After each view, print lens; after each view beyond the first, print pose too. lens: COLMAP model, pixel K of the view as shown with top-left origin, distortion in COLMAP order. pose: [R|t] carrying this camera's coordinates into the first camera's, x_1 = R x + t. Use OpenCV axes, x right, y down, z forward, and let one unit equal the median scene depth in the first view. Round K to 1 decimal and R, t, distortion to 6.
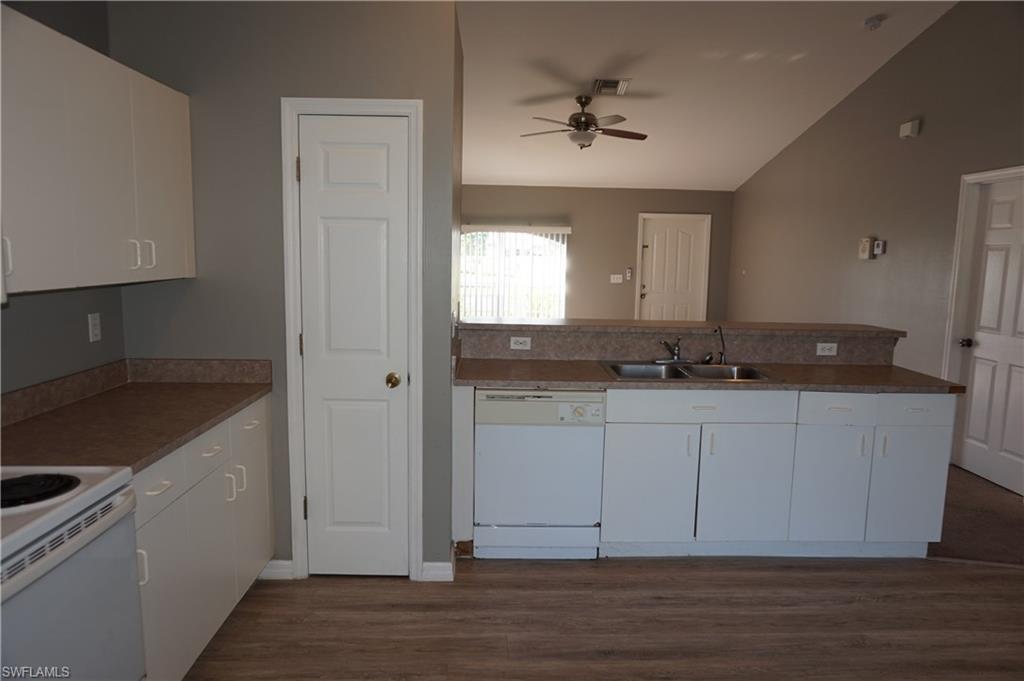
lens RADIAL K [[693.5, 0, 517.7], [0, 693.5, 339.9], [0, 0, 1]] dist [-0.036742, 0.015488]
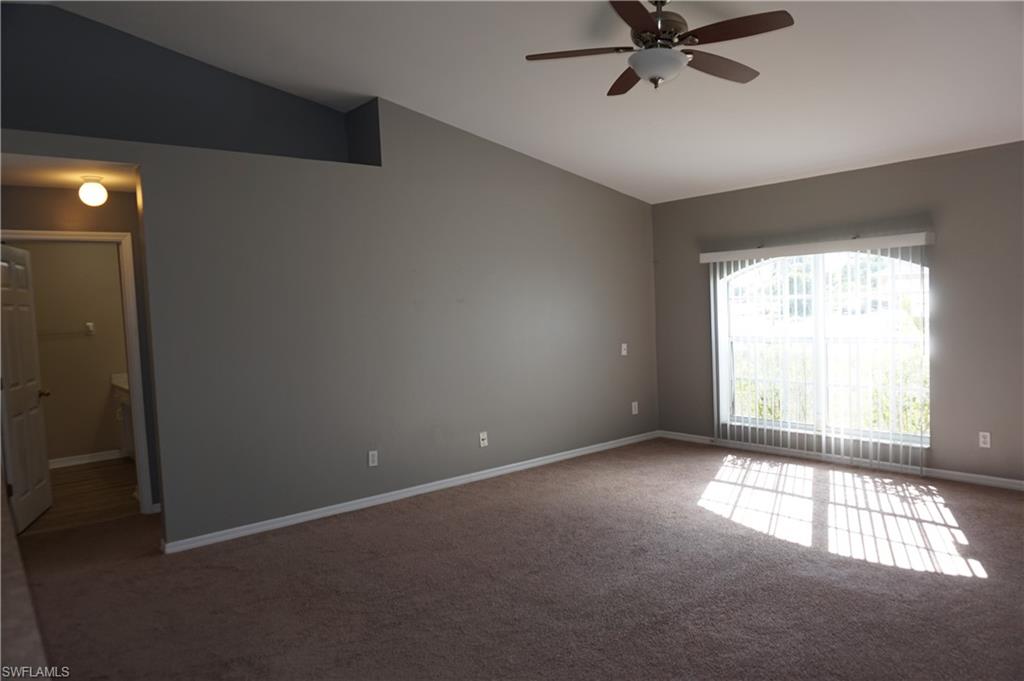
lens RADIAL K [[693.5, 0, 512.0], [0, 693.5, 346.5], [0, 0, 1]] dist [-0.036742, 0.015488]
pose [[0.612680, 0.003332, -0.790324, 0.877779], [-0.038039, 0.998956, -0.025277, -0.147211], [0.789415, 0.045550, 0.612168, 1.270320]]
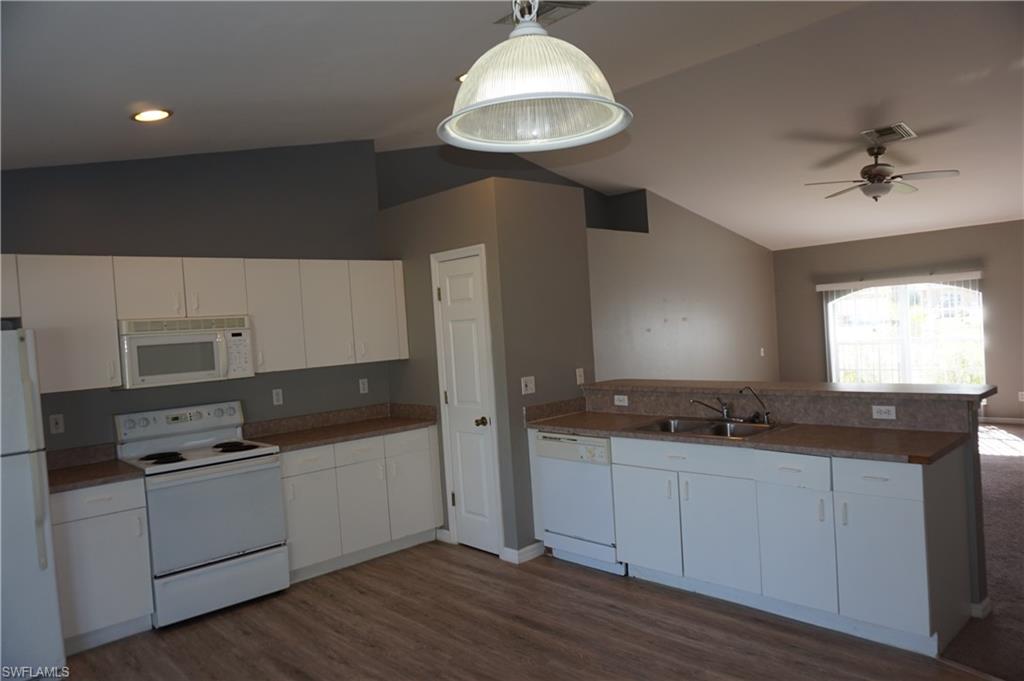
lens RADIAL K [[693.5, 0, 511.7], [0, 693.5, 341.0], [0, 0, 1]] dist [-0.036742, 0.015488]
pose [[0.660224, -0.046012, -0.749658, 0.959768], [-0.016593, 0.996985, -0.075805, -0.004582], [0.750885, 0.062487, 0.657470, 0.014870]]
